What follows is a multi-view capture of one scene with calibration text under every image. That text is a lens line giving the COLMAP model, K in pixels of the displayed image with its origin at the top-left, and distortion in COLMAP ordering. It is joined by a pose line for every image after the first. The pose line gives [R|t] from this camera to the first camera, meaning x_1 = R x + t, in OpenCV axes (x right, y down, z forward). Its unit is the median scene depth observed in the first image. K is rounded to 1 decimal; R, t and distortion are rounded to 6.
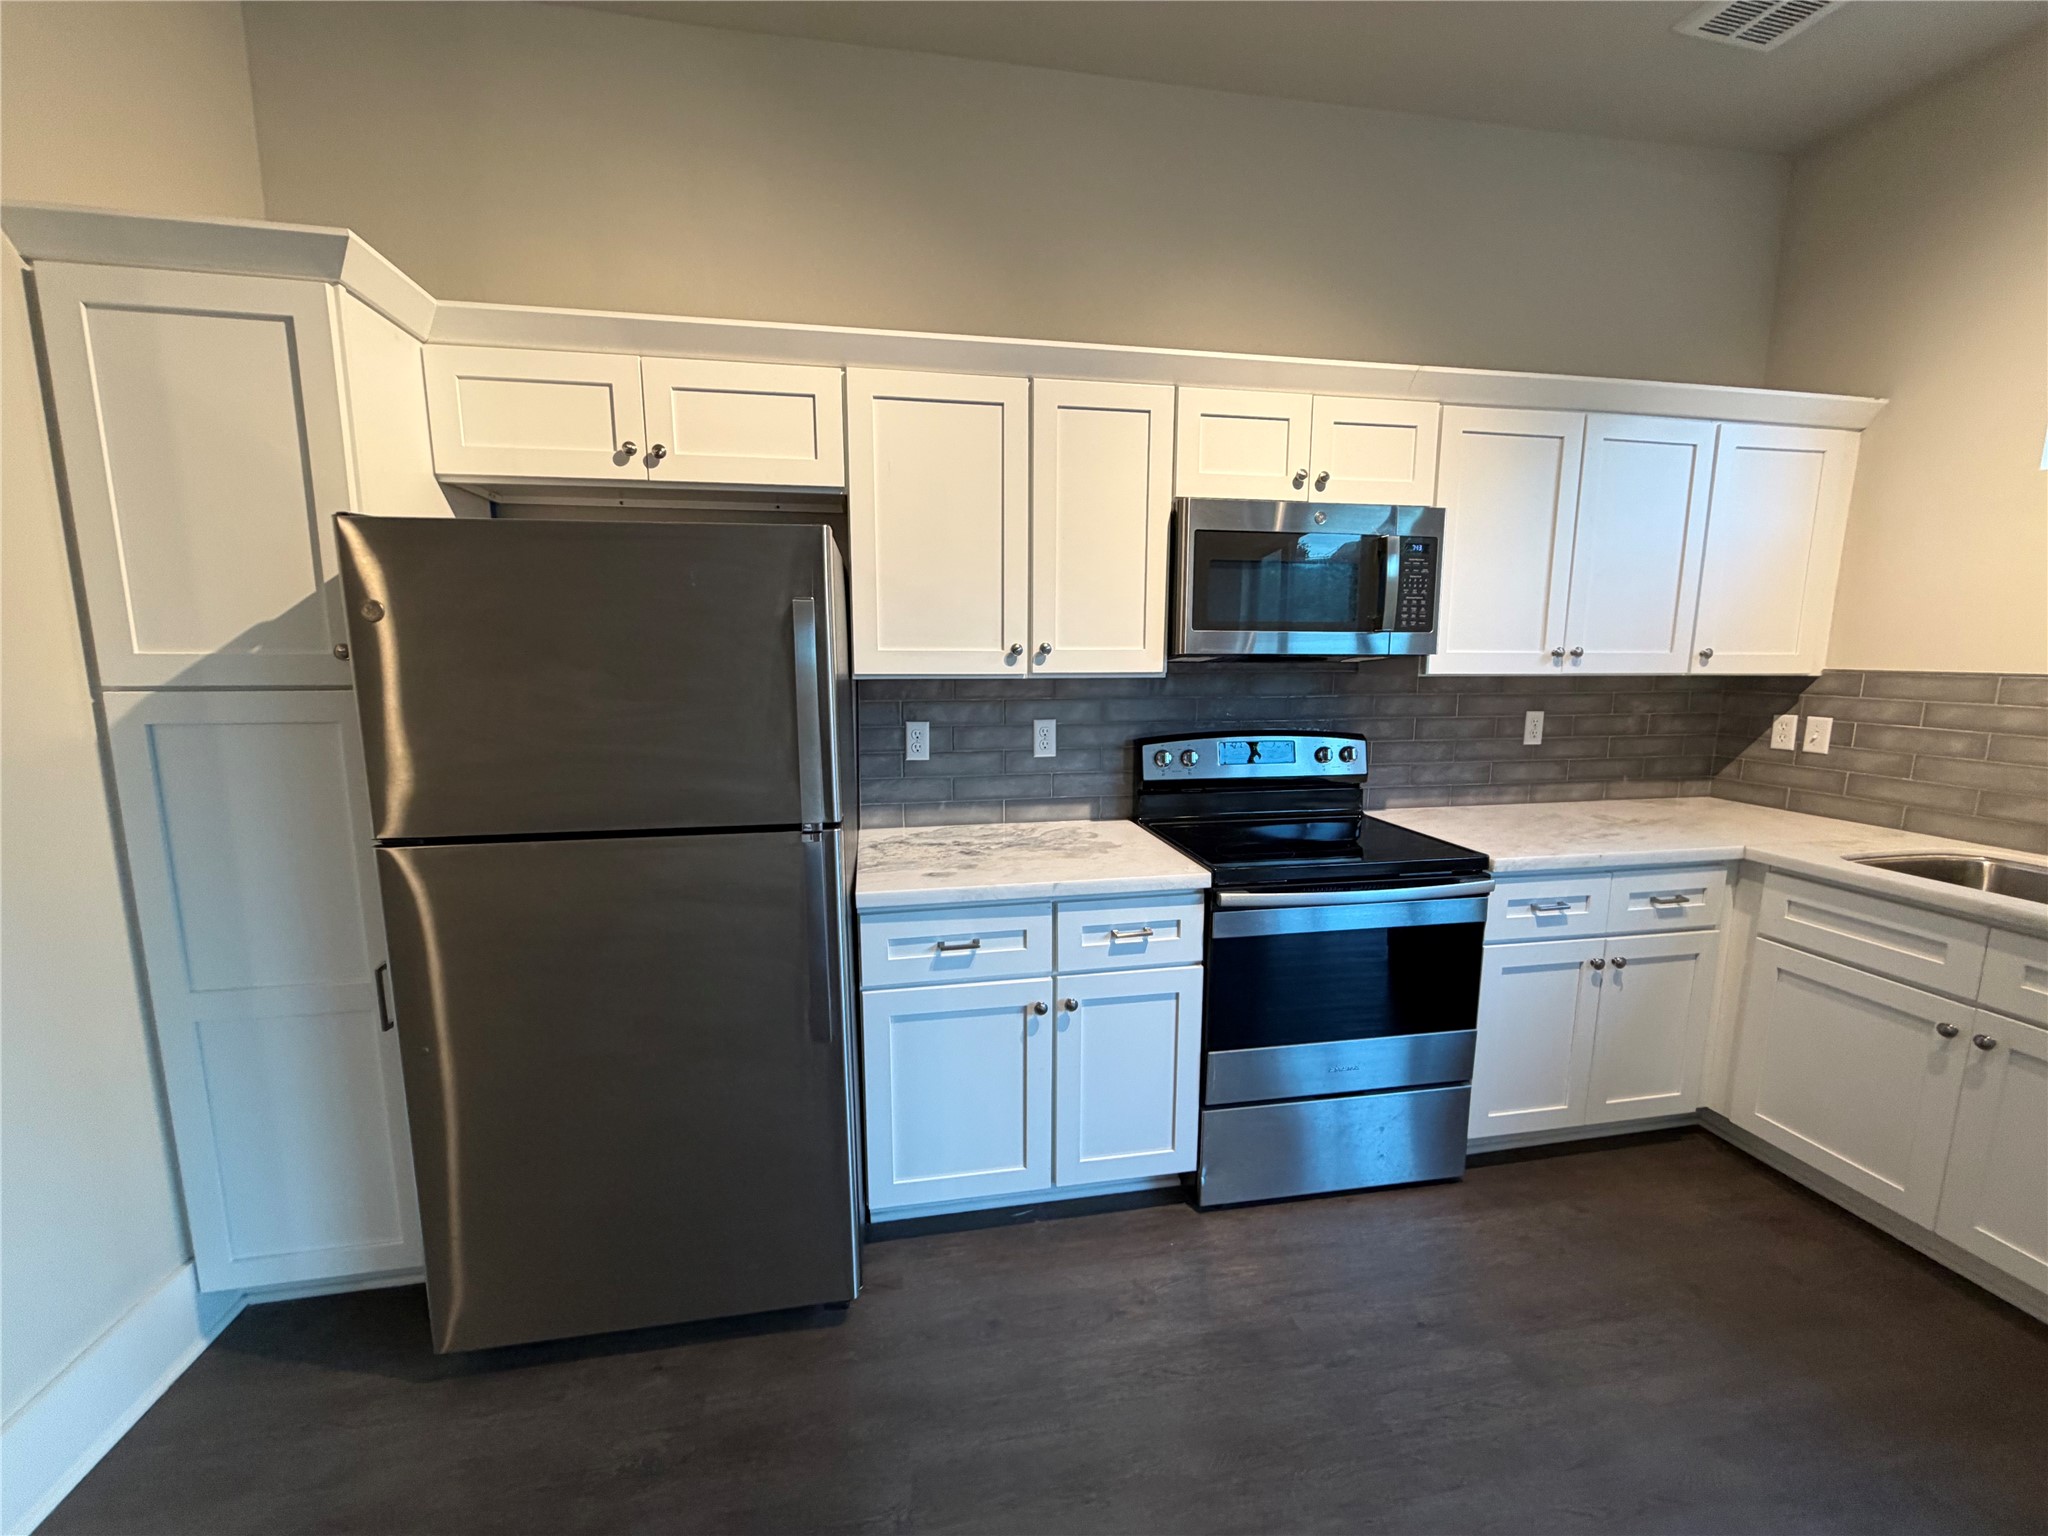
lens RADIAL K [[814.9, 0, 1018.9], [0, 814.9, 769.4], [0, 0, 1]] dist [-0.000416, -0.000168]
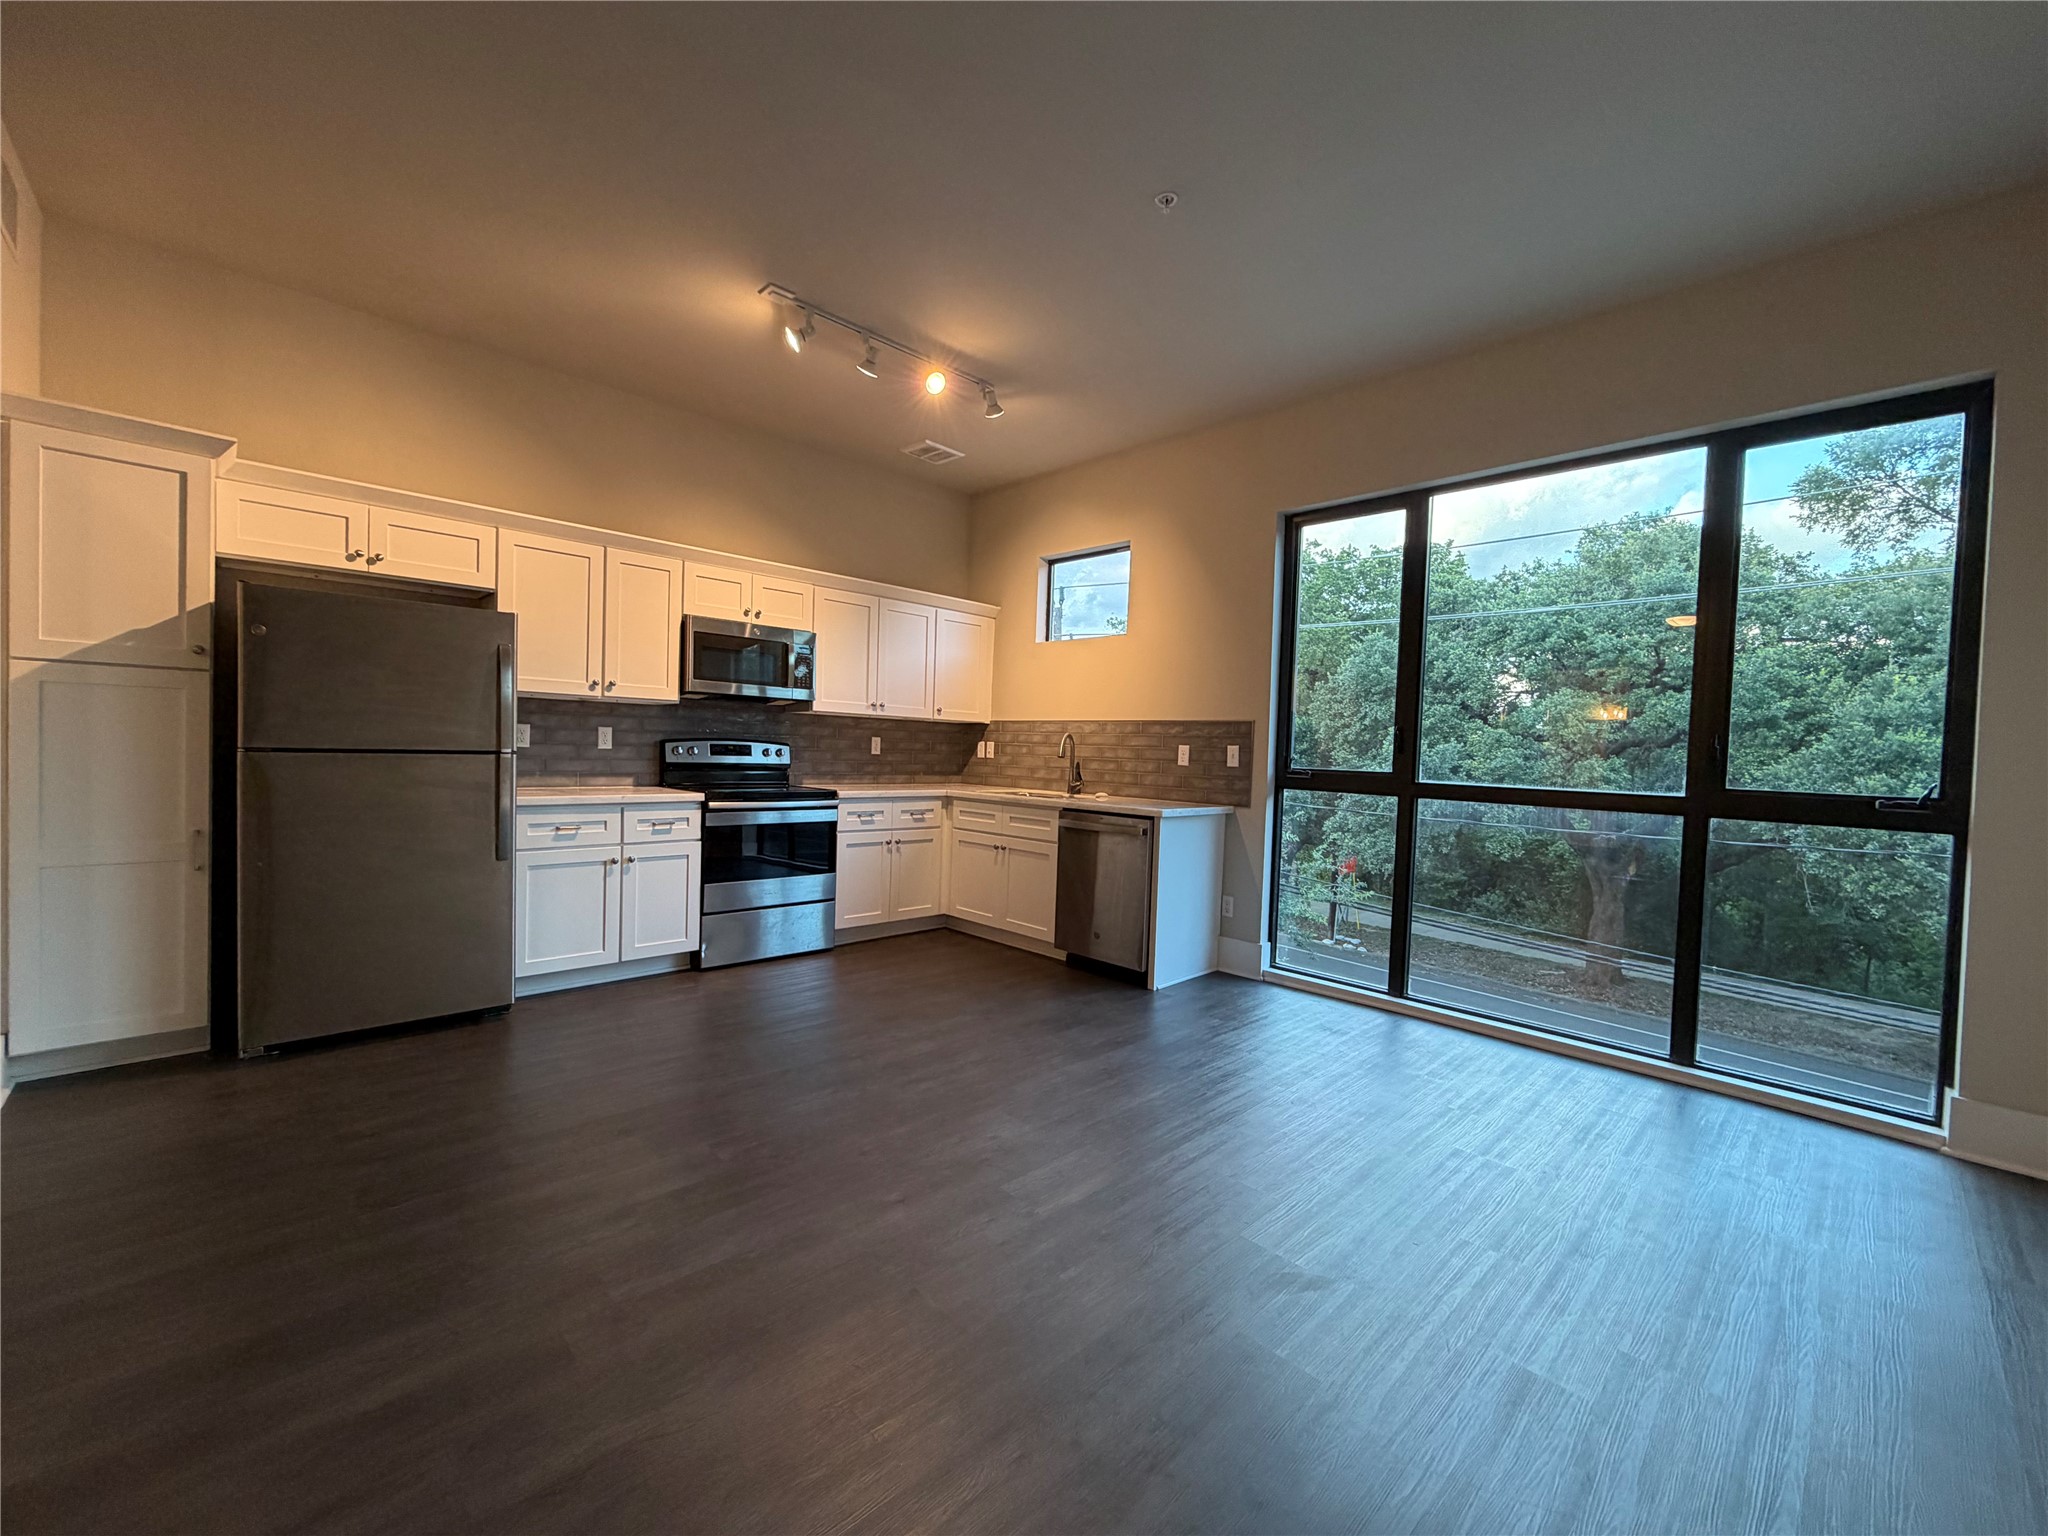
lens RADIAL K [[814.9, 0, 1021.3], [0, 814.9, 773.9], [0, 0, 1]] dist [-0.000416, -0.000168]
pose [[0.831622, 0.009285, 0.555264, -0.224399], [0.049936, 0.994560, -0.091420, 0.279457], [-0.553092, 0.103754, 0.826634, -1.066532]]
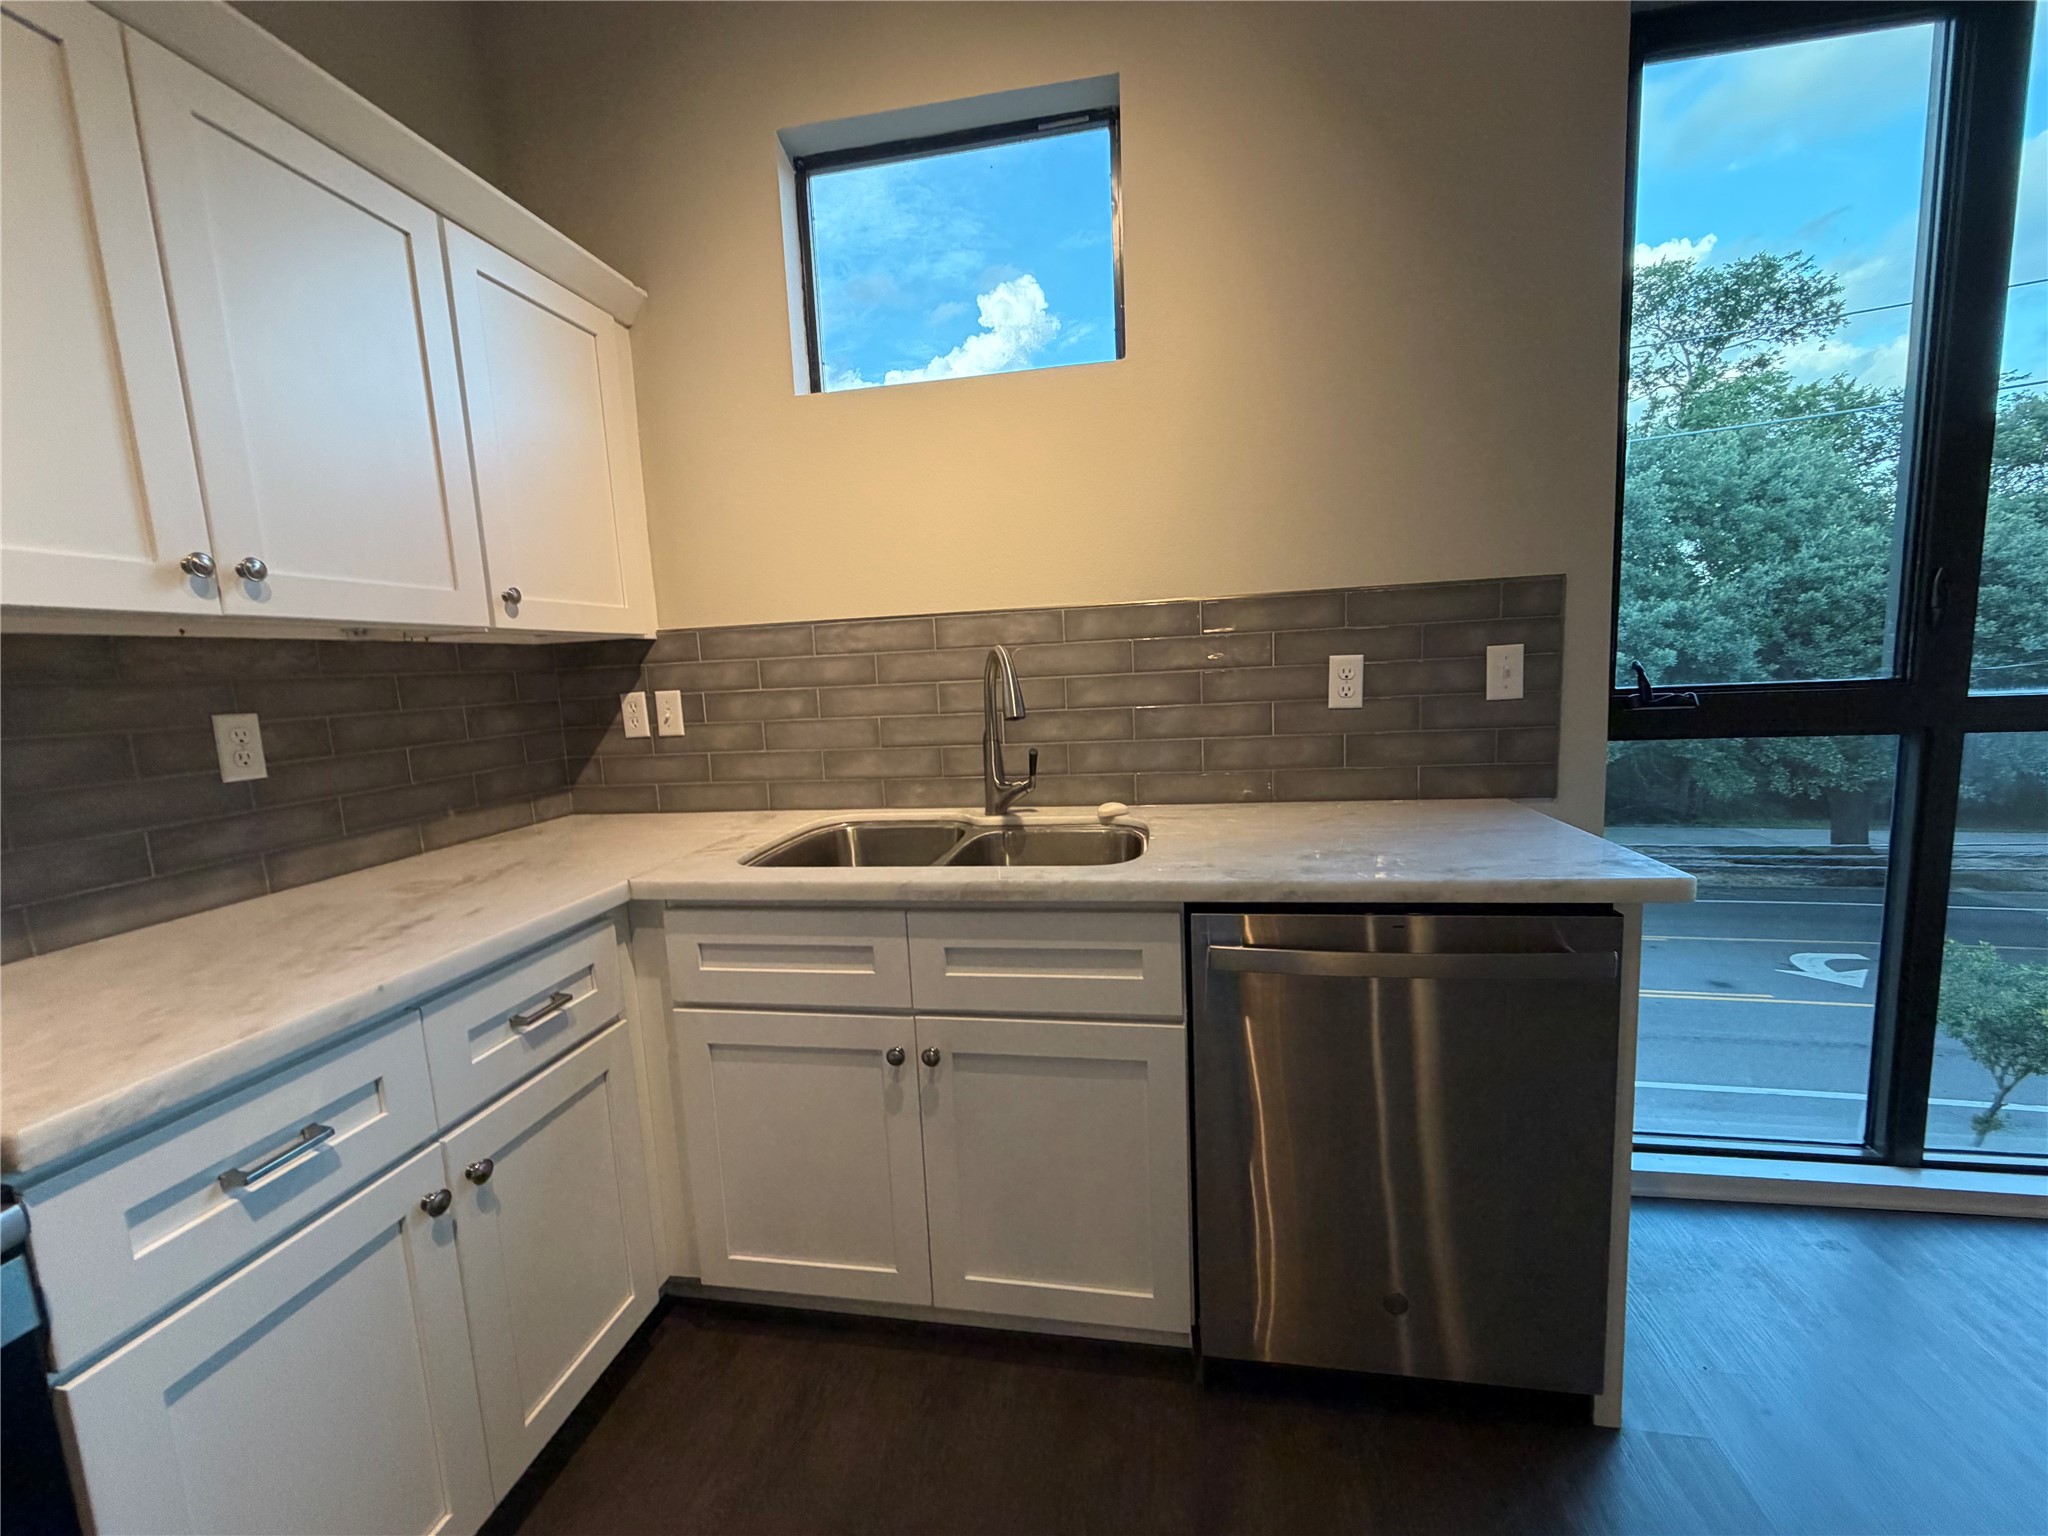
lens RADIAL K [[814.9, 0, 1017.5], [0, 814.9, 772.2], [0, 0, 1]] dist [-0.000416, -0.000168]
pose [[0.357721, -0.140694, 0.923169, 0.435565], [0.186389, 0.979450, 0.077047, 0.019436], [-0.915038, 0.144507, 0.376593, 0.482409]]
